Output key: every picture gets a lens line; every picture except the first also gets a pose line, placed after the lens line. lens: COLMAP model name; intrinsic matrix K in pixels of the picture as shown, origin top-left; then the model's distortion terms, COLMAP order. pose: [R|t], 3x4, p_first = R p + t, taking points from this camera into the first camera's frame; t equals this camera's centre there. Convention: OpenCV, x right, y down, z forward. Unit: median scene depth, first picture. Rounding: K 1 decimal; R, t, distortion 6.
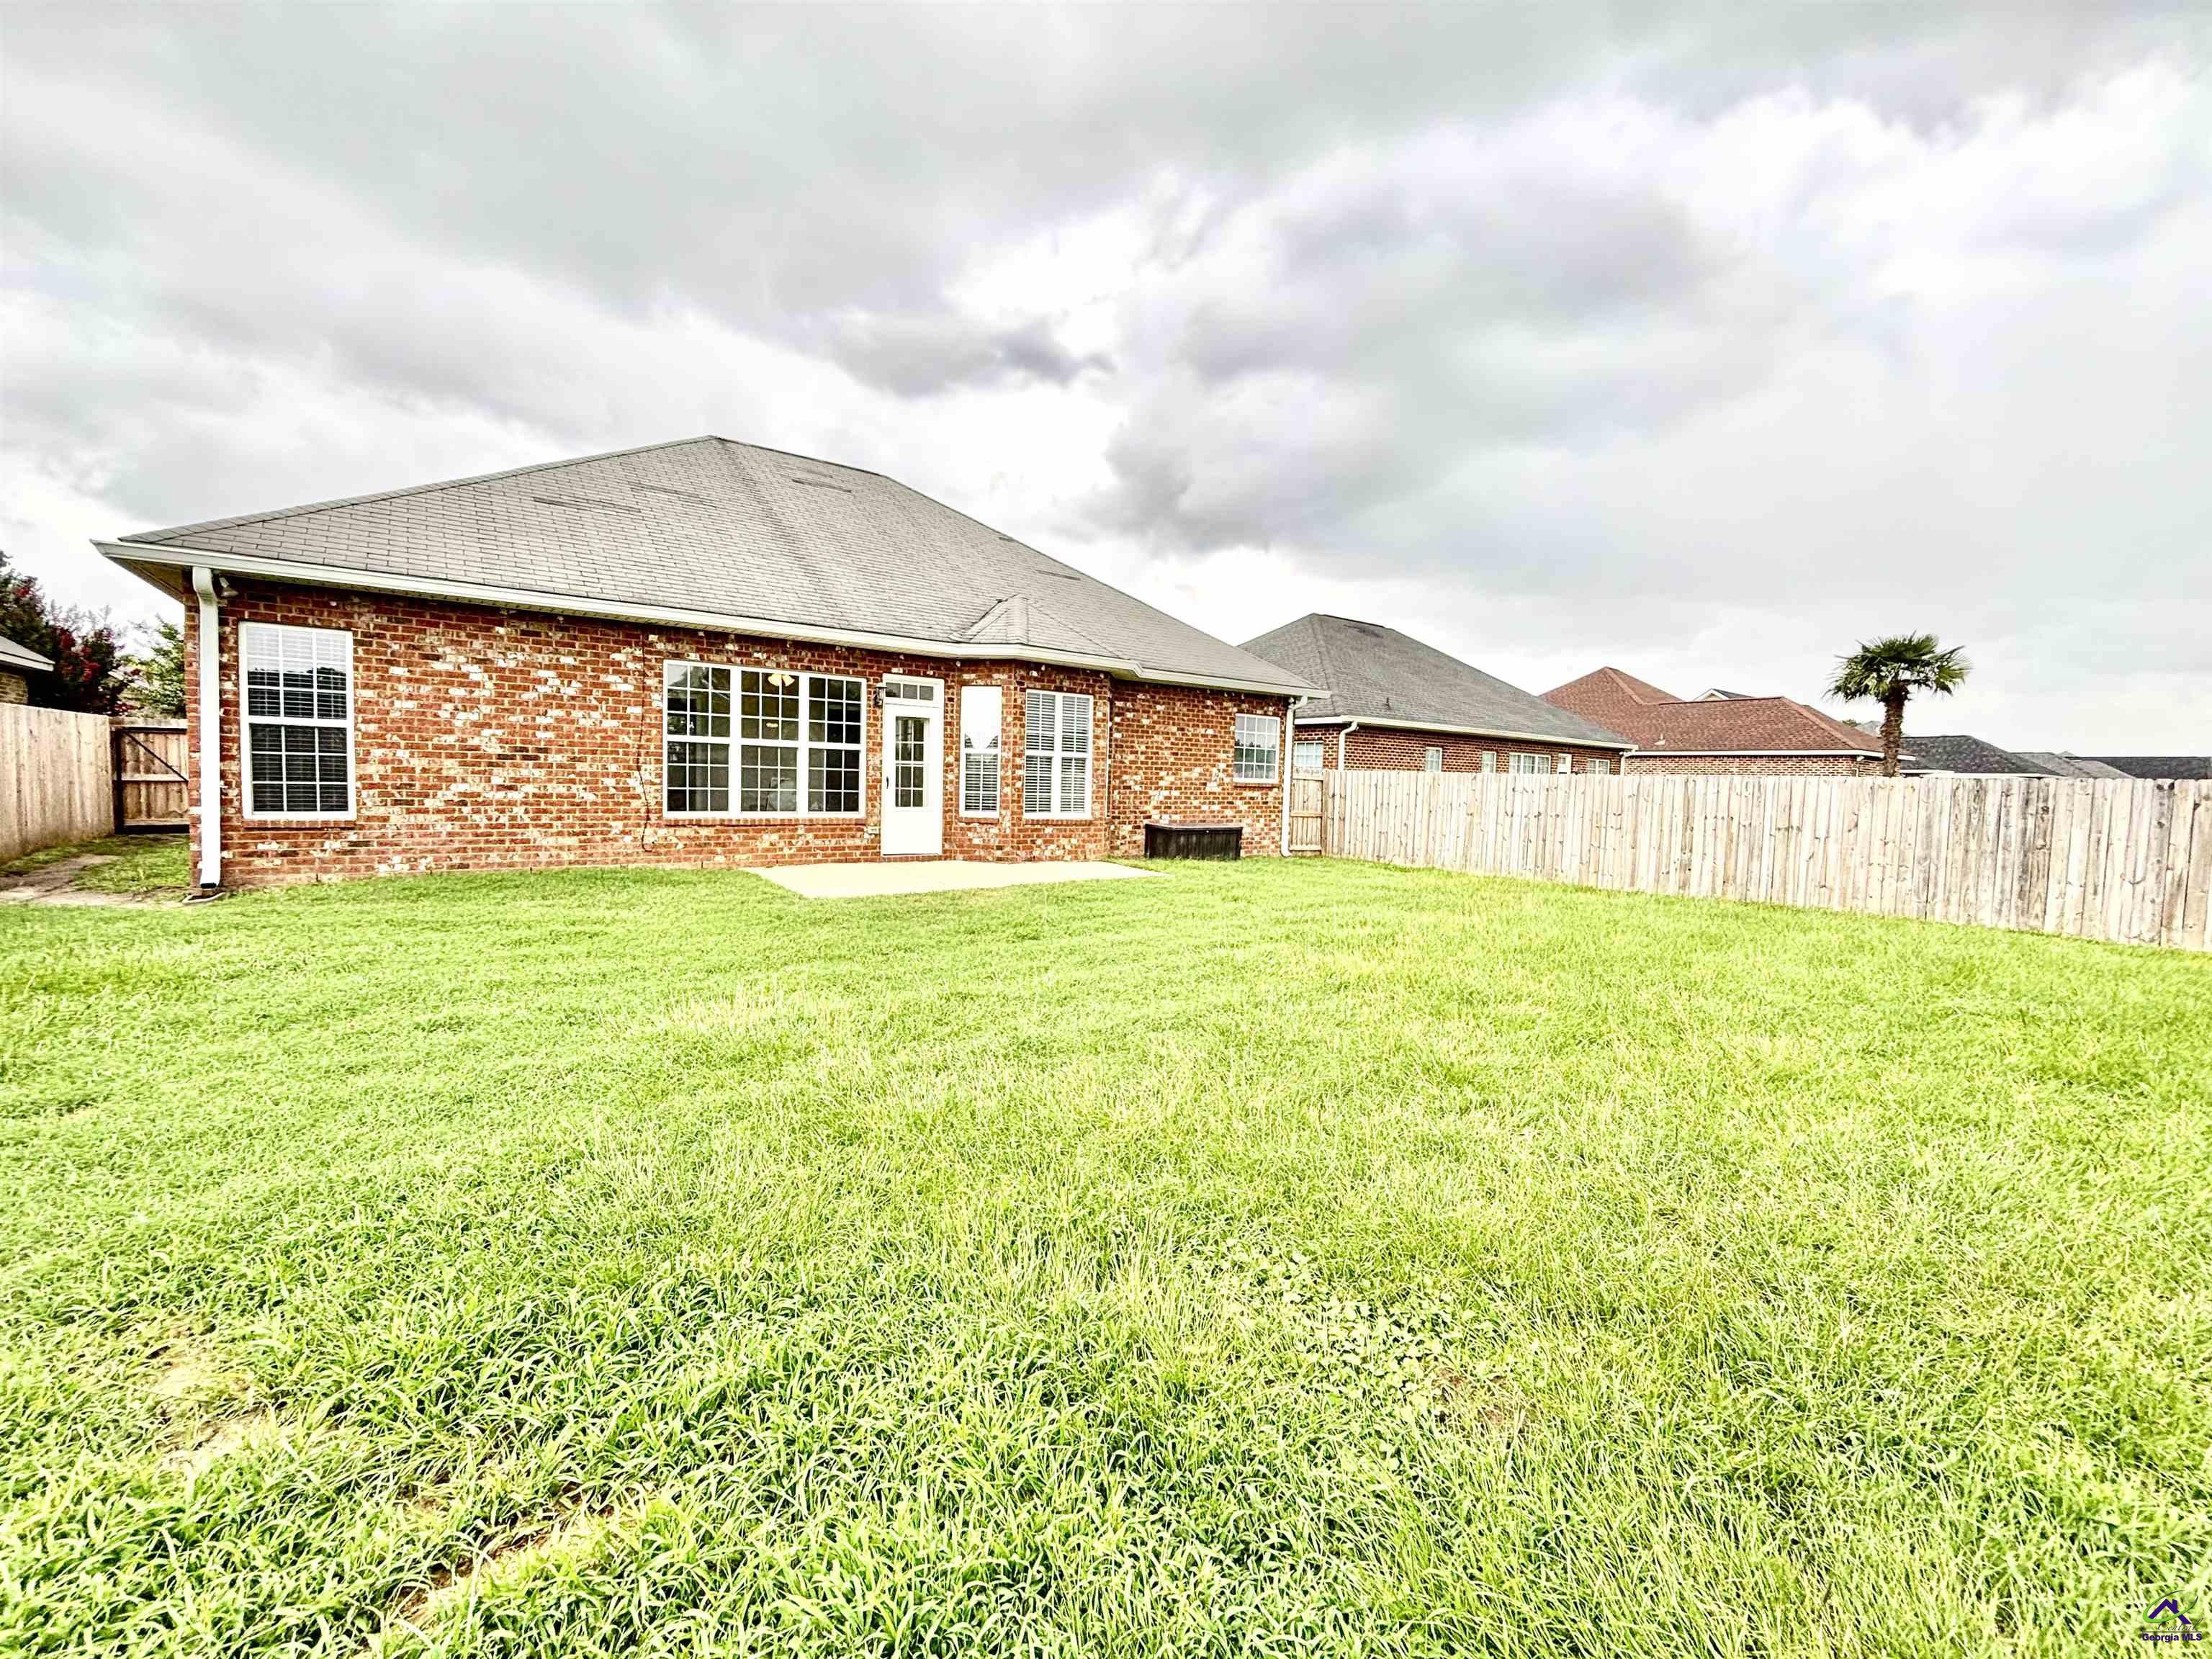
lens RADIAL K [[920.1, 0, 1101.1], [0, 920.1, 833.5], [0, 0, 1]] dist [-0.001668, -0.000175]
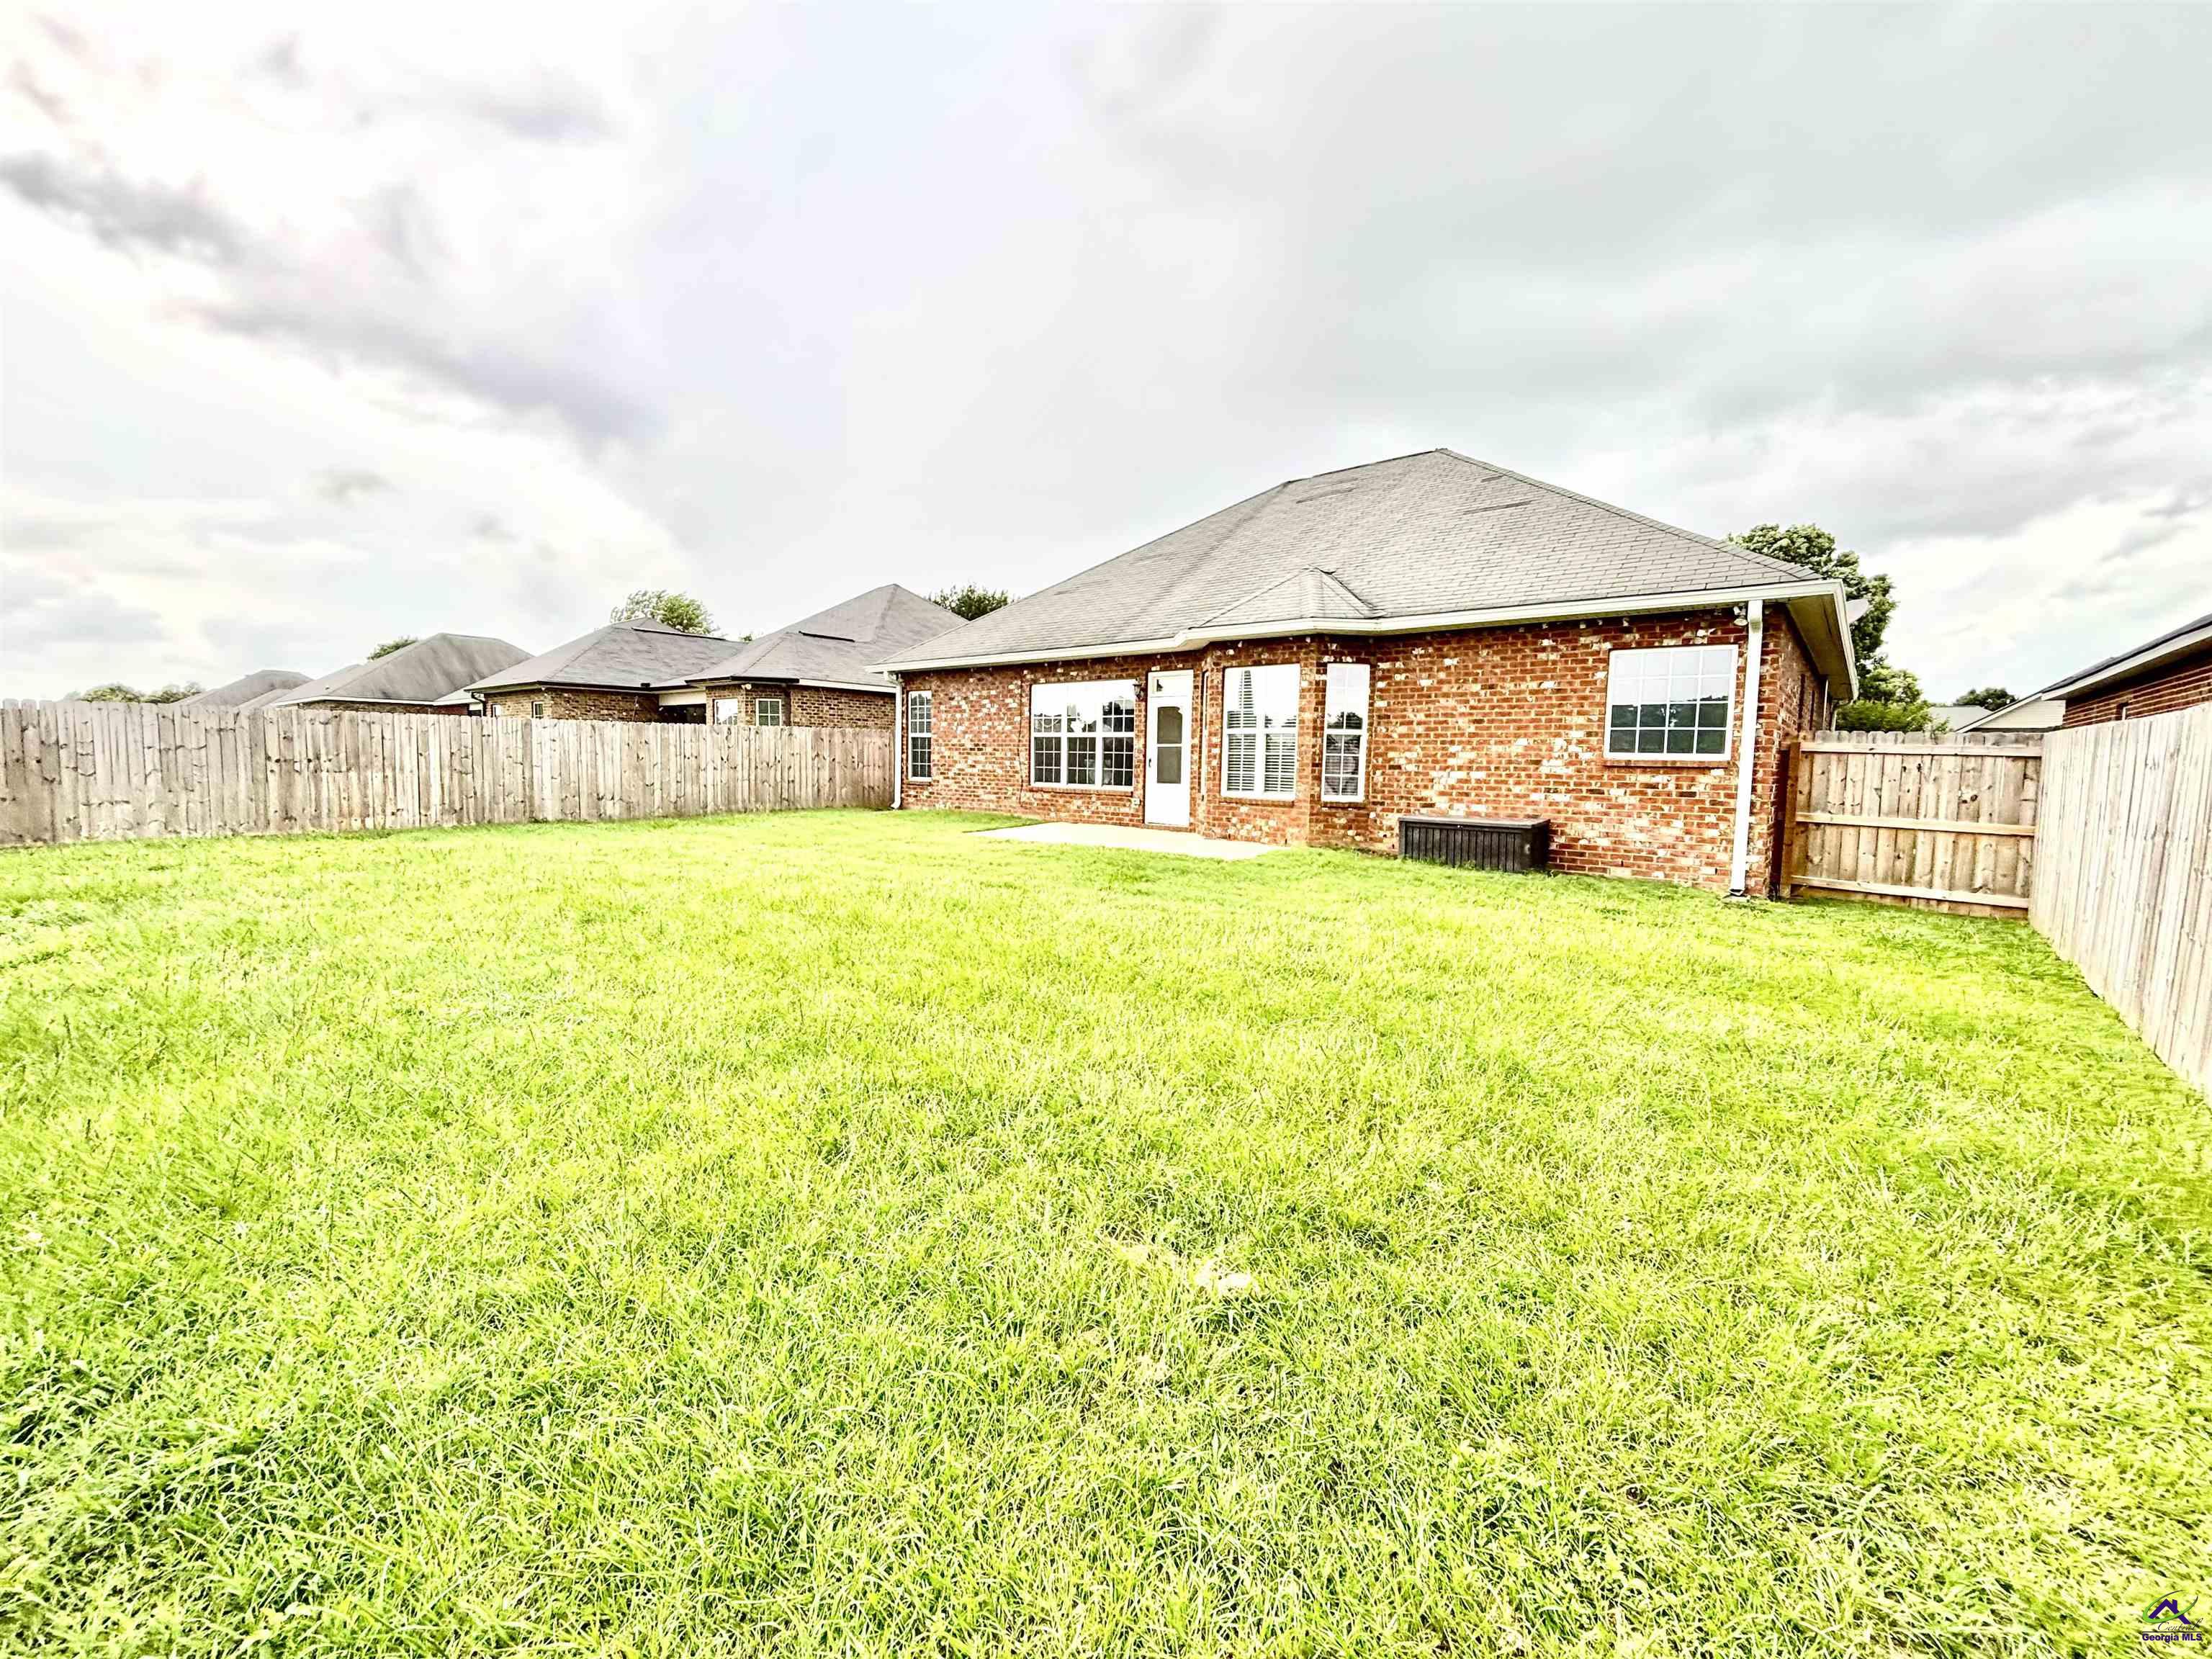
lens RADIAL K [[906.5, 0, 1098.5], [0, 906.5, 824.0], [0, 0, 1]] dist [-0.001585, 0.000265]
pose [[0.193101, 0.042588, -0.980254, 0.865717], [-0.073061, 0.996908, 0.028919, -0.004567], [0.978455, 0.066034, 0.195616, 0.669581]]
